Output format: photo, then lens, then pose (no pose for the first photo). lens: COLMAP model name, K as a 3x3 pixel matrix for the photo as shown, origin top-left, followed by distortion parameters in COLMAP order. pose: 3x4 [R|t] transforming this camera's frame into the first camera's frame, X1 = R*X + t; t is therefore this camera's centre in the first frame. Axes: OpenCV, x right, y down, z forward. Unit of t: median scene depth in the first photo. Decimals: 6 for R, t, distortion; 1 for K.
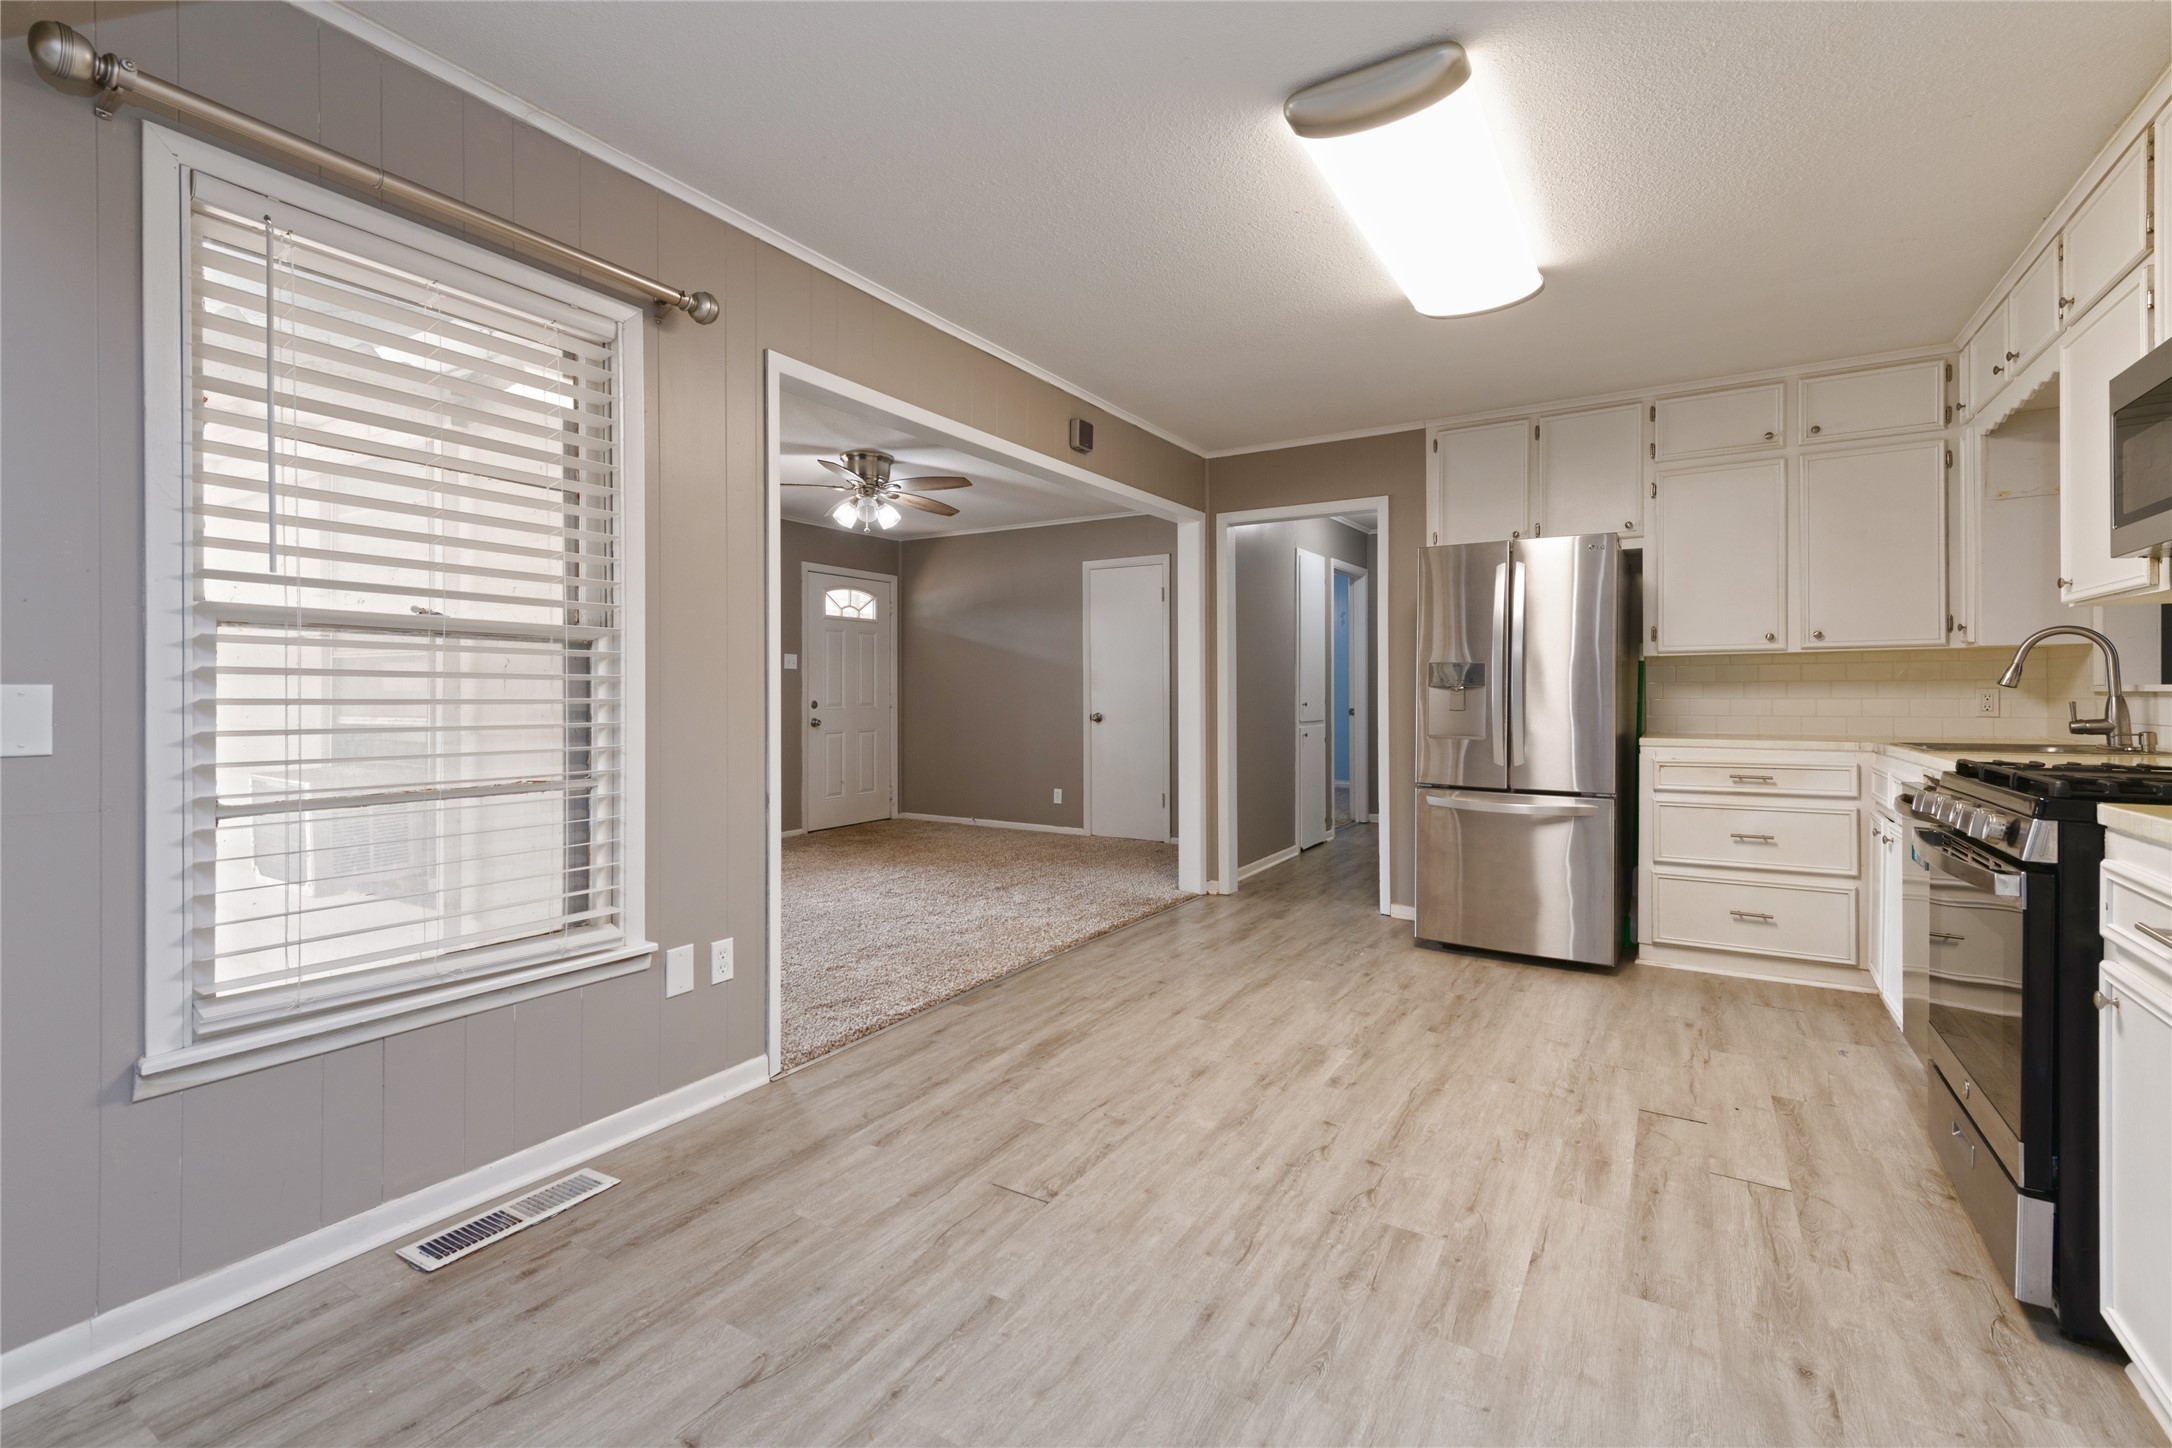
lens RADIAL K [[960.1, 0, 1065.9], [0, 960.1, 693.7], [0, 0, 1]] dist [0.019983, -0.005772]
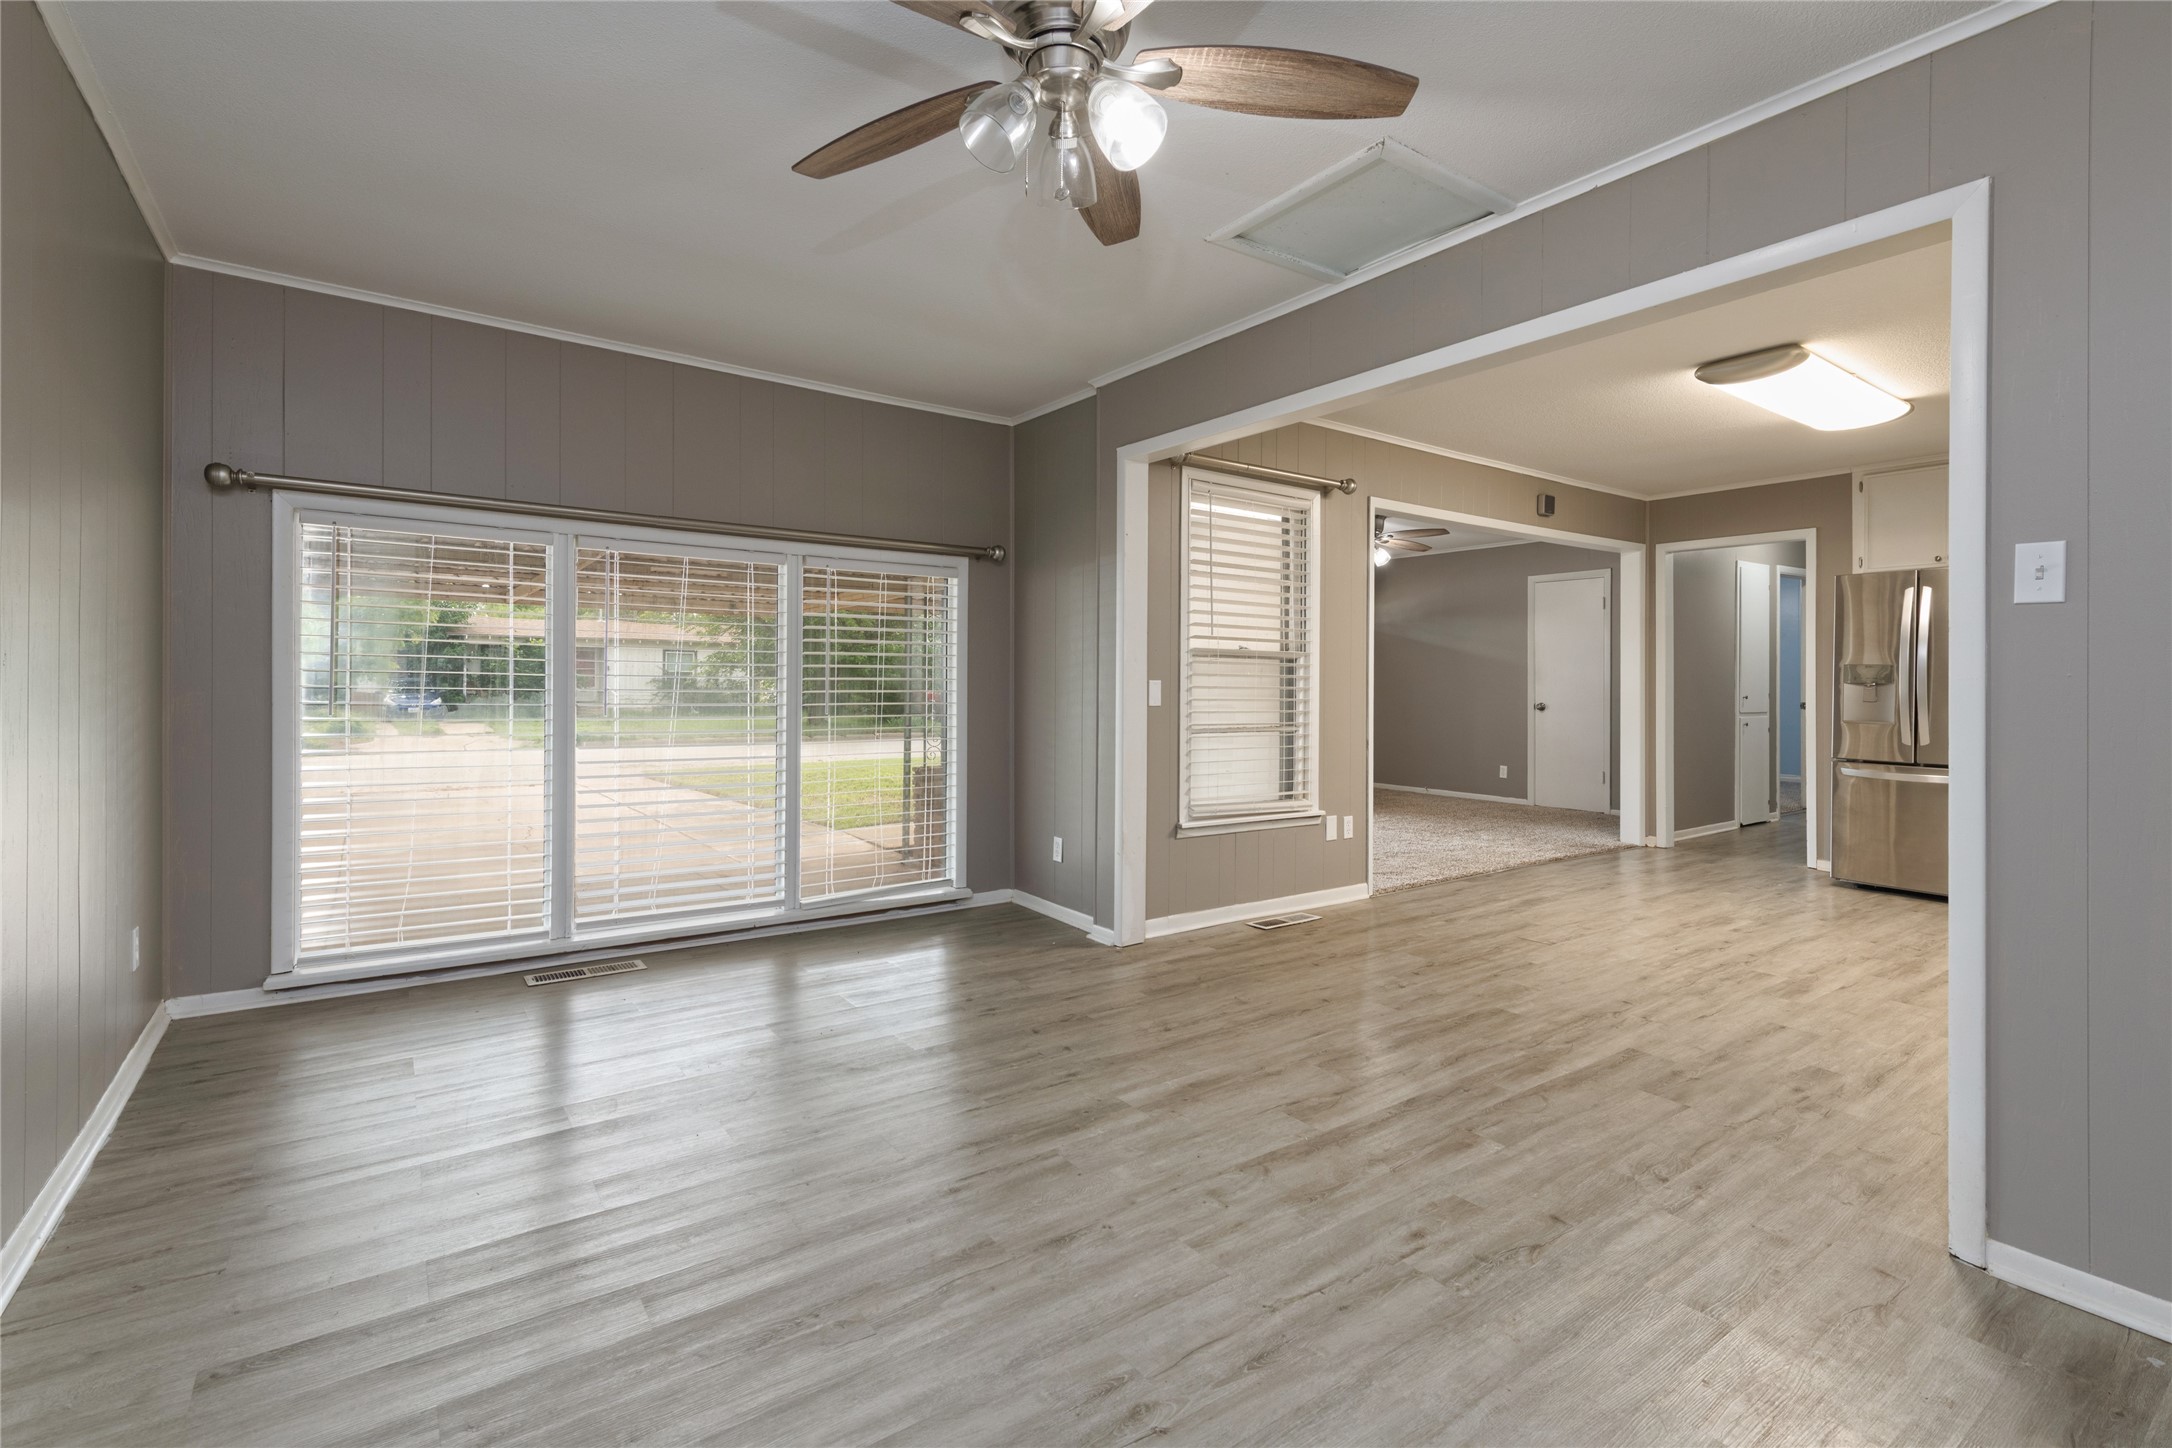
lens RADIAL K [[960.1, 0, 1086.3], [0, 960.1, 684.2], [0, 0, 1]] dist [0.019983, -0.005772]
pose [[0.928531, 0.006485, -0.371198, -0.115398], [-0.007194, 0.999974, -0.000526, 0.002950], [0.371185, 0.003159, 0.928554, -0.797642]]
